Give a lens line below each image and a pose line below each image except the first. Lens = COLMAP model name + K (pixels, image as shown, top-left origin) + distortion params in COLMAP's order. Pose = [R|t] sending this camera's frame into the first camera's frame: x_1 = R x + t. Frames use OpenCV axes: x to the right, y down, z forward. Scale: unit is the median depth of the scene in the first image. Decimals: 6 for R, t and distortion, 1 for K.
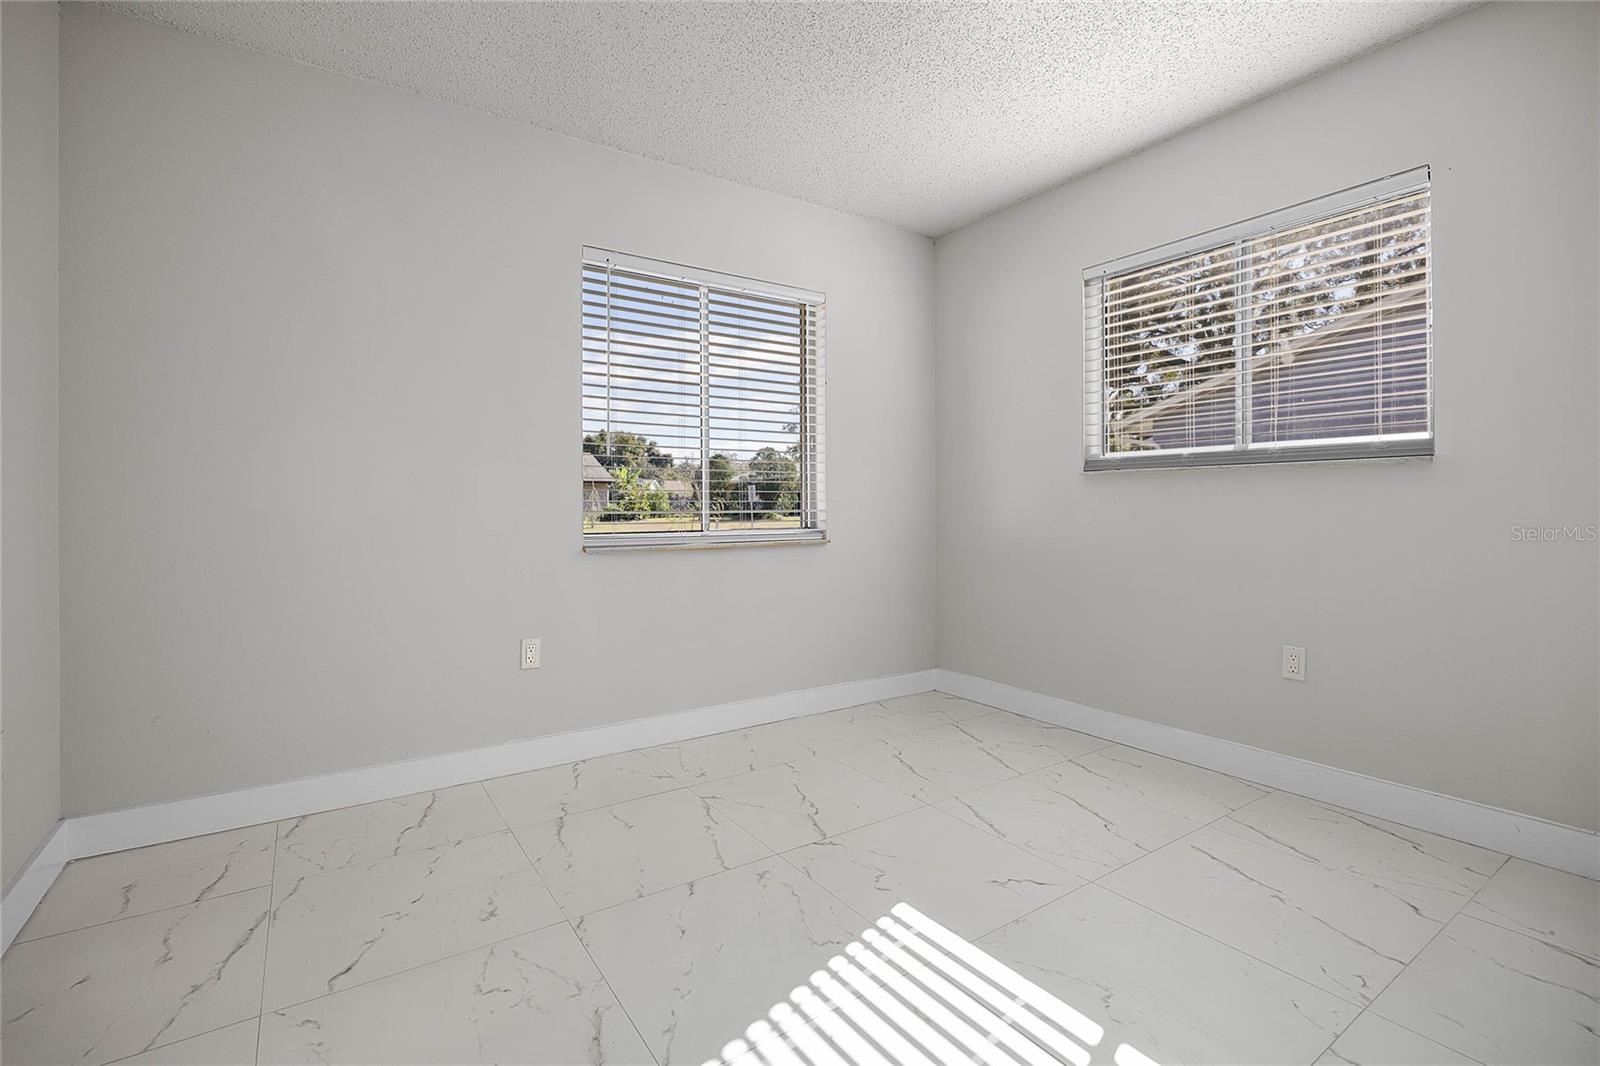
lens RADIAL K [[726.2, 0, 780.7], [0, 726.2, 498.3], [0, 0, 1]] dist [0.000422, -0.000170]
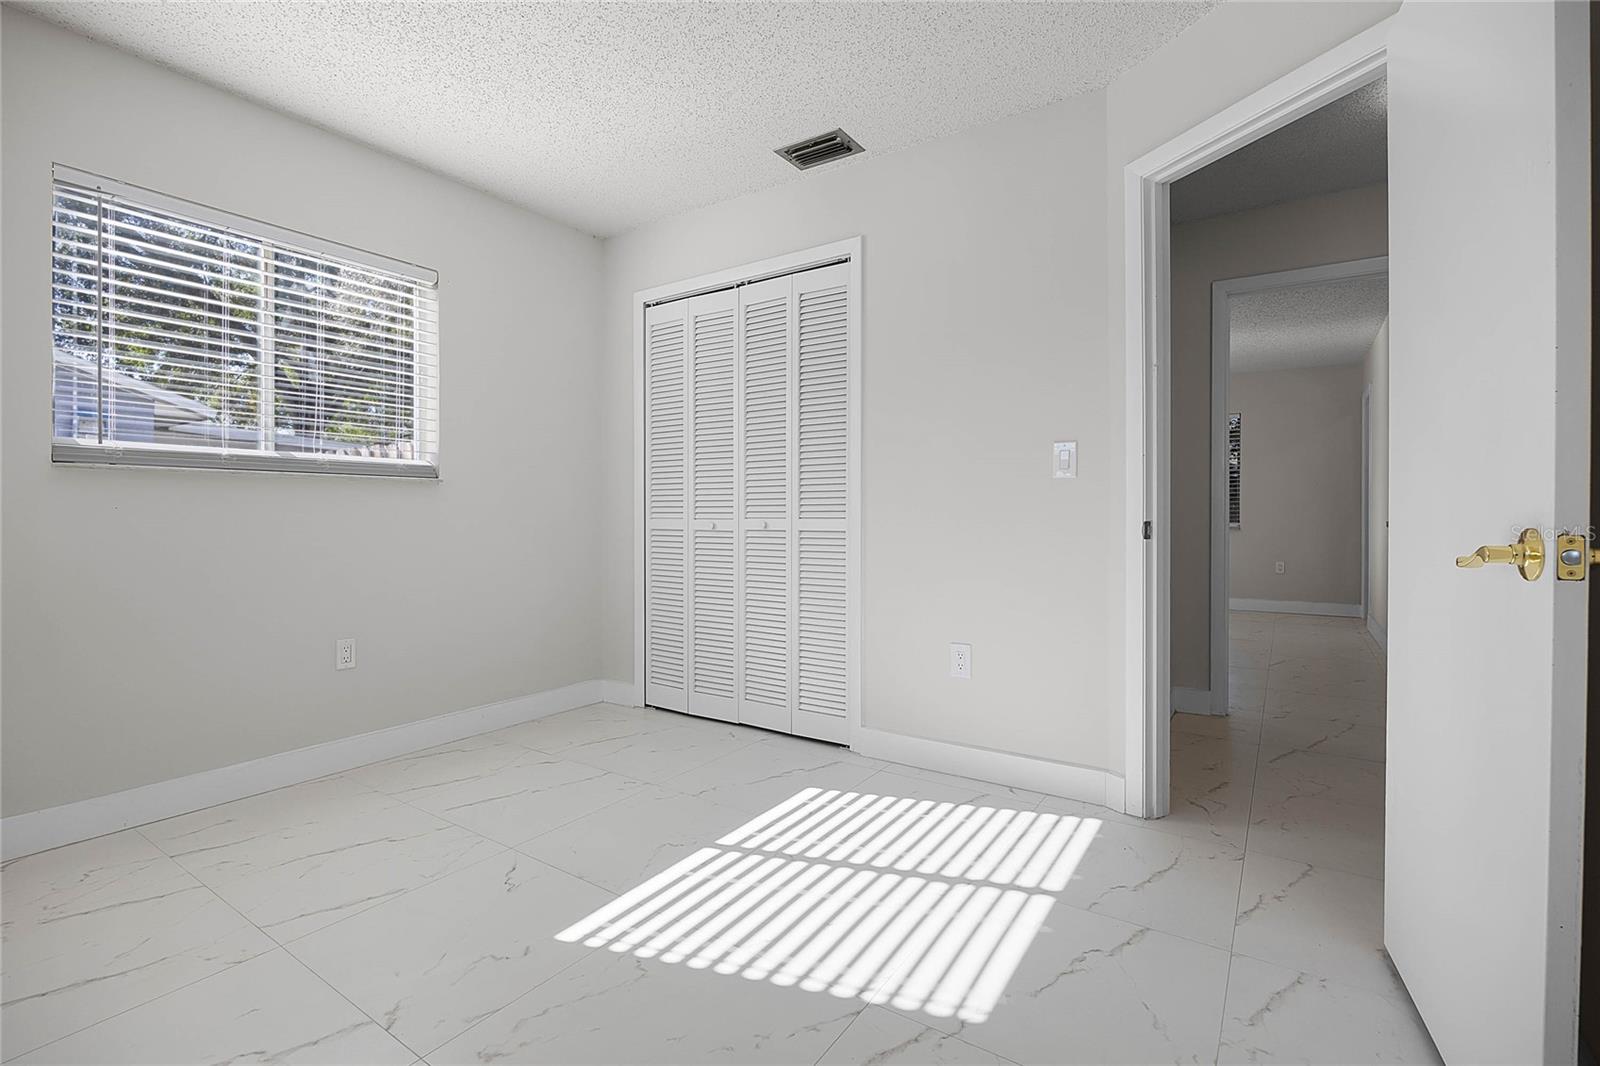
lens RADIAL K [[726.2, 0, 797.2], [0, 726.2, 521.7], [0, 0, 1]] dist [0.000422, -0.000170]
pose [[-0.379156, -0.005547, 0.925316, -0.619544], [-0.010358, 0.999945, 0.001751, 0.013646], [-0.925275, -0.008921, -0.379193, 0.816169]]
